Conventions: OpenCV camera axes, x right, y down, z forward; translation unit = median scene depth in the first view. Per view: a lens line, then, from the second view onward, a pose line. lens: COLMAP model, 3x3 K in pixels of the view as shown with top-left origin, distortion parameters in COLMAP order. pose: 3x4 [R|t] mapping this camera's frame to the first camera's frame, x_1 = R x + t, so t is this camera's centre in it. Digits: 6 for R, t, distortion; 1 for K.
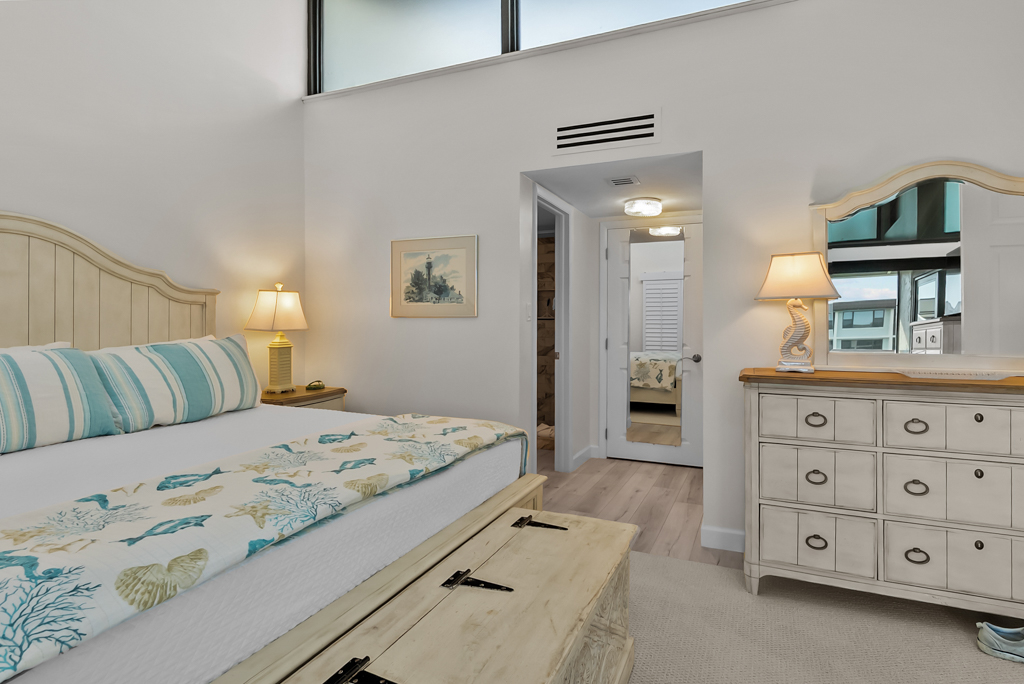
lens RADIAL K [[524.4, 0, 505.6], [0, 524.4, 337.2], [0, 0, 1]] dist [-0.000674, -0.000036]
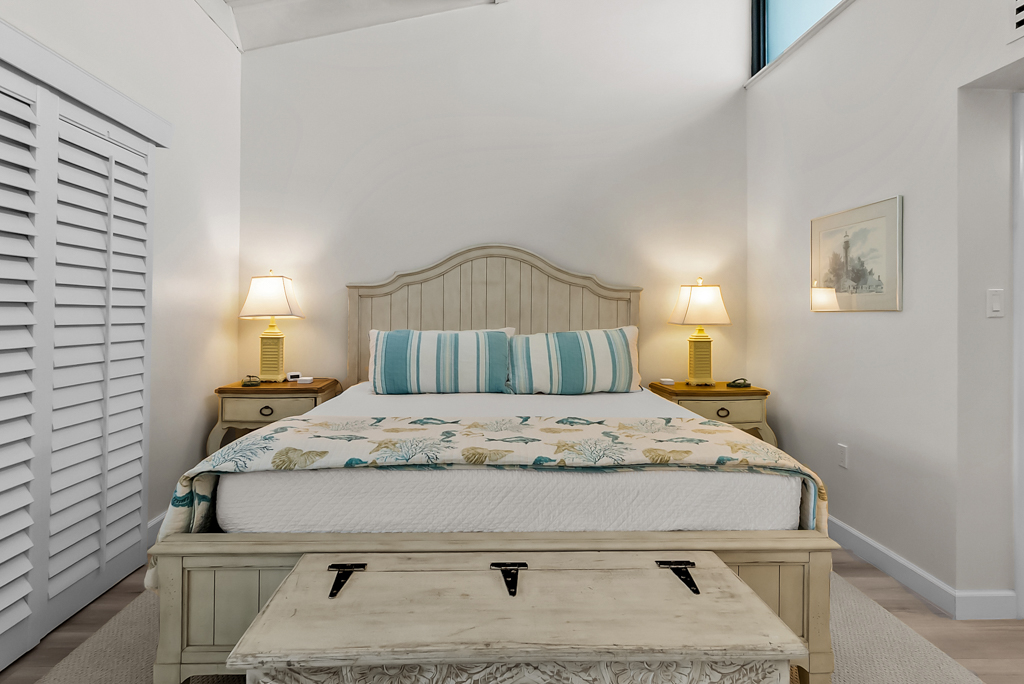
lens RADIAL K [[530.6, 0, 511.5], [0, 530.6, 321.6], [0, 0, 1]] dist [-0.000110, 0.000397]
pose [[0.485539, 0.017123, -0.874047, 0.316081], [-0.035906, 0.999355, -0.000368, -0.005221], [0.873477, 0.031562, 0.485841, 0.192070]]
